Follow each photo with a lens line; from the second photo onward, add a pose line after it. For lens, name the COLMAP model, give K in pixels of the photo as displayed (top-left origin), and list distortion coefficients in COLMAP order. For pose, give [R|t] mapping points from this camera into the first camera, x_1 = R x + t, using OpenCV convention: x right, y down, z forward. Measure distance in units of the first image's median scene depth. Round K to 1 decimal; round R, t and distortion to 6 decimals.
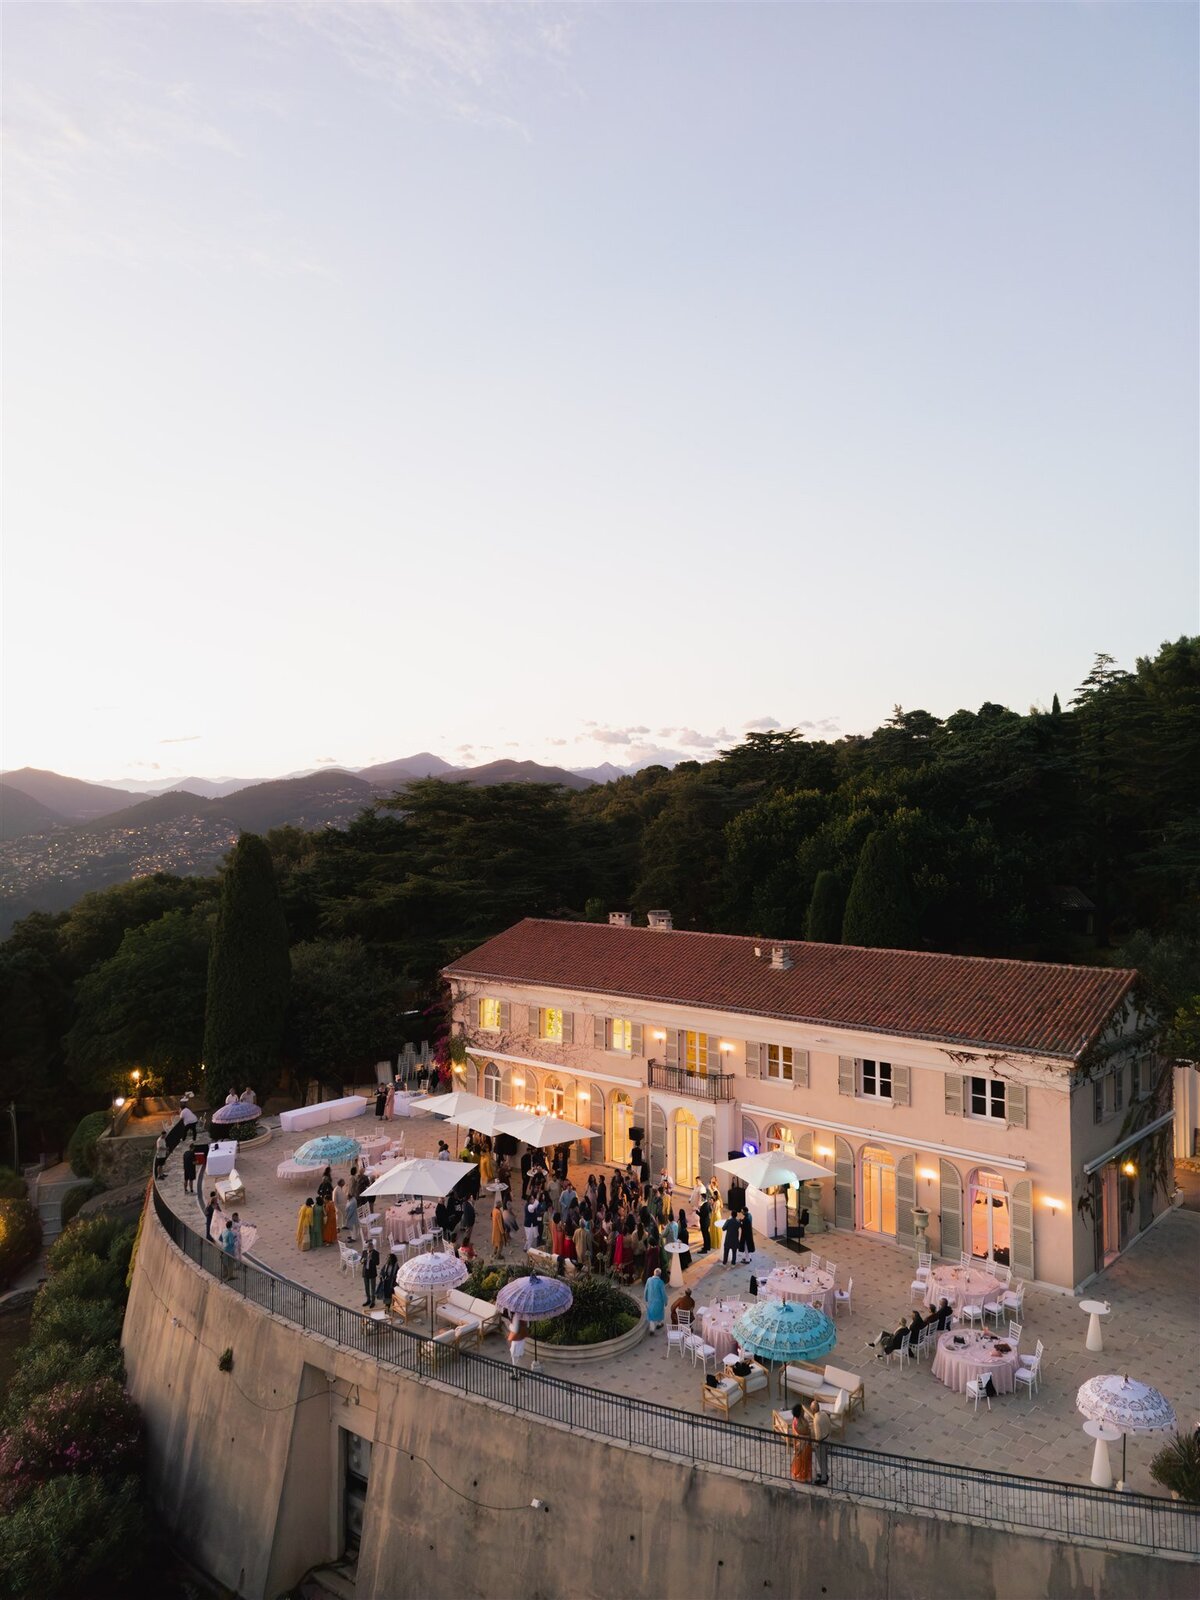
lens RADIAL K [[1178.5, 0, 600.0], [0, 1178.5, 800.0], [0, 0, 1]] dist [0.007873, -0.011763]
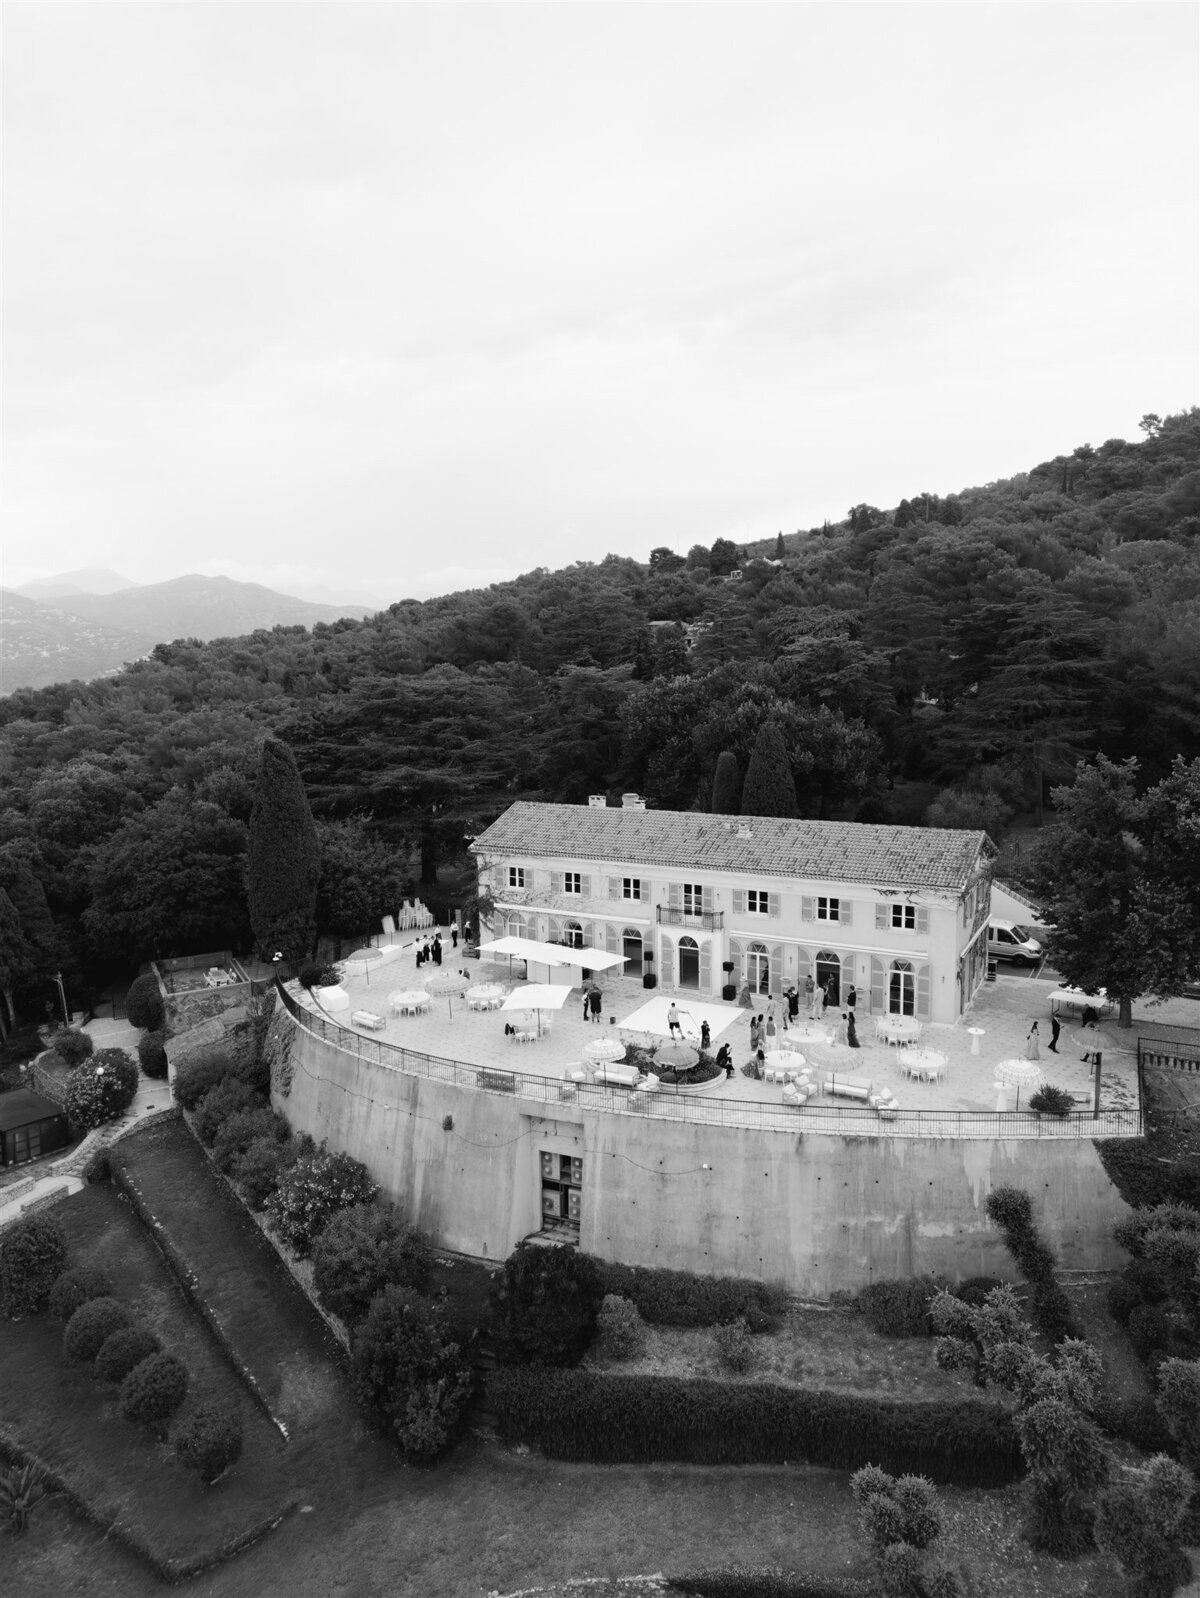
lens RADIAL K [[1177.1, 0, 600.0], [0, 1177.1, 799.0], [0, 0, 1]] dist [0.007873, -0.011763]
pose [[0.971584, -0.050200, 0.231311, -0.414002], [0.014792, 0.988218, 0.152336, -0.148402], [-0.236233, -0.144585, 0.960879, -0.397723]]
